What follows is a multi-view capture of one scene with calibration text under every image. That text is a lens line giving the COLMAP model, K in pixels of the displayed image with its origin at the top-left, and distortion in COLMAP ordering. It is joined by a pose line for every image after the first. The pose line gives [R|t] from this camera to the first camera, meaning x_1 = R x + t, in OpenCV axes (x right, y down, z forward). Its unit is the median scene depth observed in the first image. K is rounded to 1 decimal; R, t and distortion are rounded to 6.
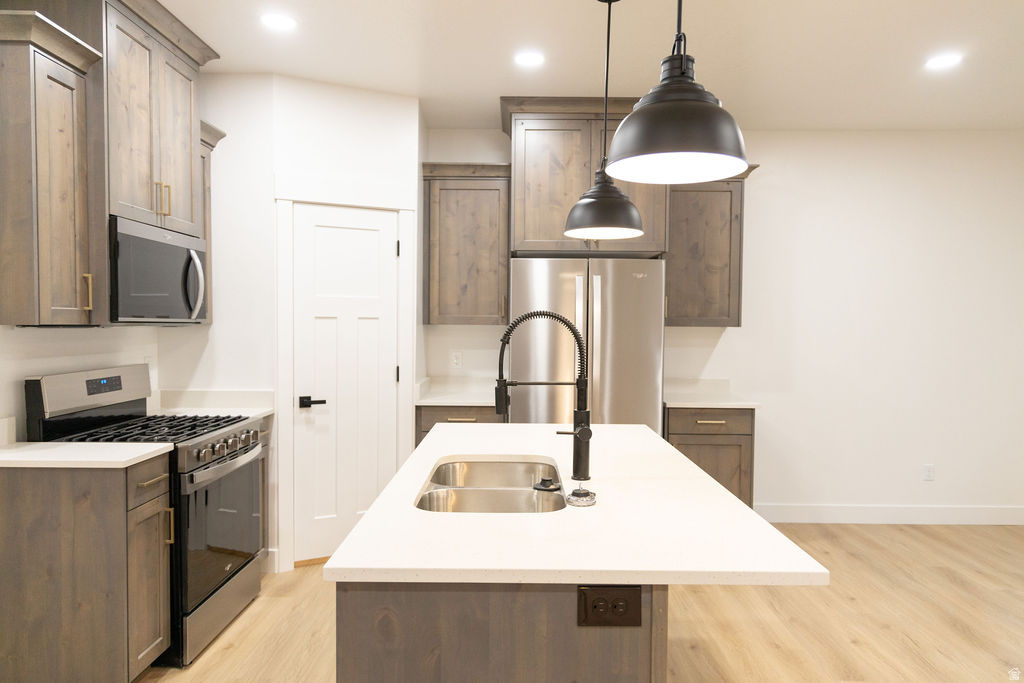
lens RADIAL K [[685.2, 0, 512.0], [0, 685.2, 341.5], [0, 0, 1]] dist [0.006443, -0.001803]
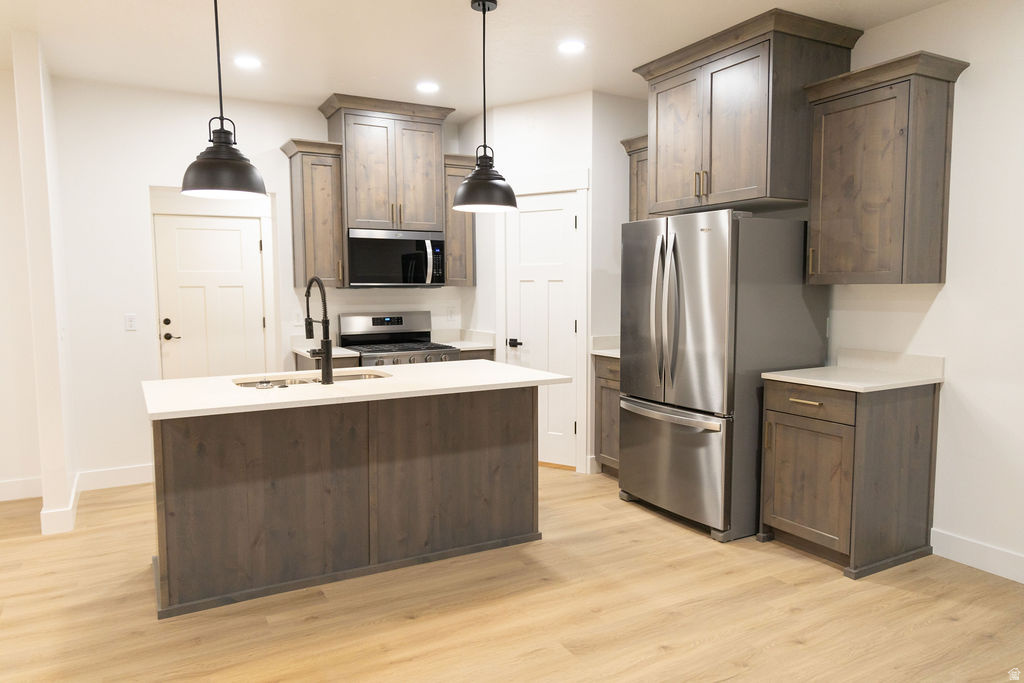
lens RADIAL K [[685.2, 0, 512.0], [0, 685.2, 341.5], [0, 0, 1]] dist [0.006443, -0.001803]
pose [[0.490598, 0.060017, -0.869317, 1.000374], [-0.015077, 0.998061, 0.060396, 0.003017], [0.871256, -0.016524, 0.490551, 0.365974]]
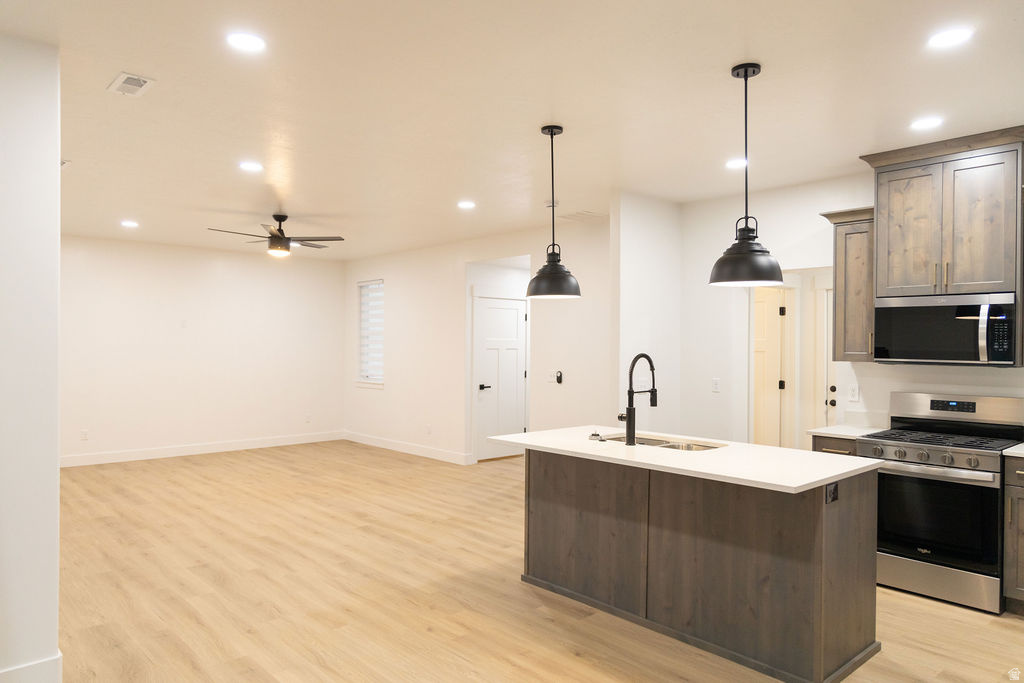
lens RADIAL K [[694.5, 0, 512.0], [0, 694.5, 341.5], [0, 0, 1]] dist [0.012244, 0.000609]
pose [[-0.734144, -0.016888, -0.678784, 0.966319], [-0.033125, 0.999391, 0.010962, -0.051357], [0.678186, 0.030533, -0.734256, 1.295054]]
